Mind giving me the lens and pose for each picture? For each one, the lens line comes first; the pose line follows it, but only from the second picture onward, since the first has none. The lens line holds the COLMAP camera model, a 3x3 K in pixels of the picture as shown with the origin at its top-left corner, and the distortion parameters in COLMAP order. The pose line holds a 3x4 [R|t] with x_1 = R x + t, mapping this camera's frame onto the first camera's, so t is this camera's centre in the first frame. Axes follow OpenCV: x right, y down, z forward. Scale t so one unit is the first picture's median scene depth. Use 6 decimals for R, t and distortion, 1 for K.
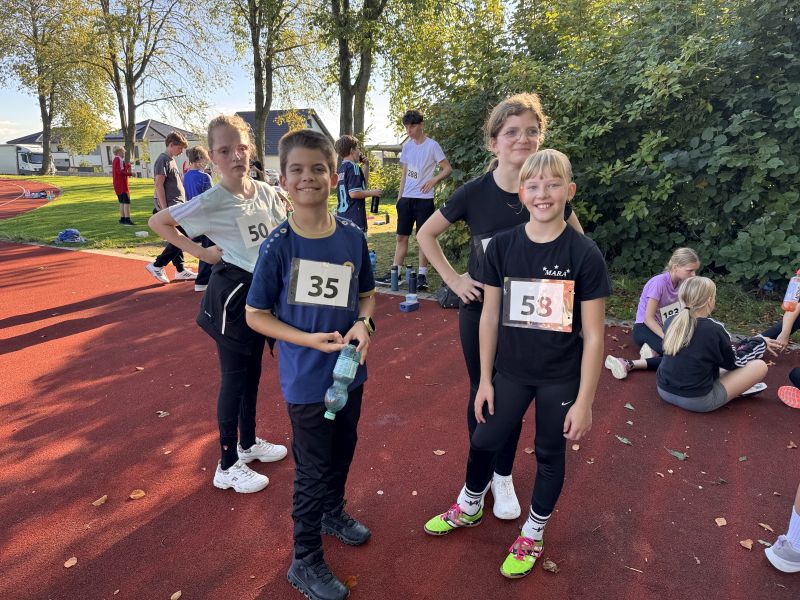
lens RADIAL K [[549.5, 0, 400.0], [0, 549.5, 300.0], [0, 0, 1]] dist [0.018370, -0.025582]
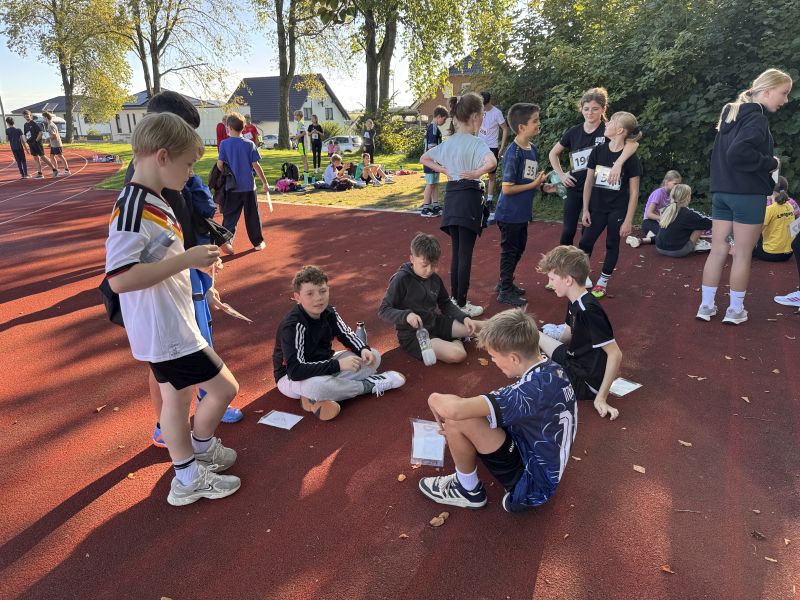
lens RADIAL K [[559.5, 0, 400.0], [0, 559.5, 300.0], [0, 0, 1]] dist [-0.003369, 0.001565]
pose [[0.999842, -0.016027, 0.007668, -0.063298], [0.015577, 0.998333, 0.055583, 0.036219], [-0.008546, -0.055455, 0.998425, -0.134481]]
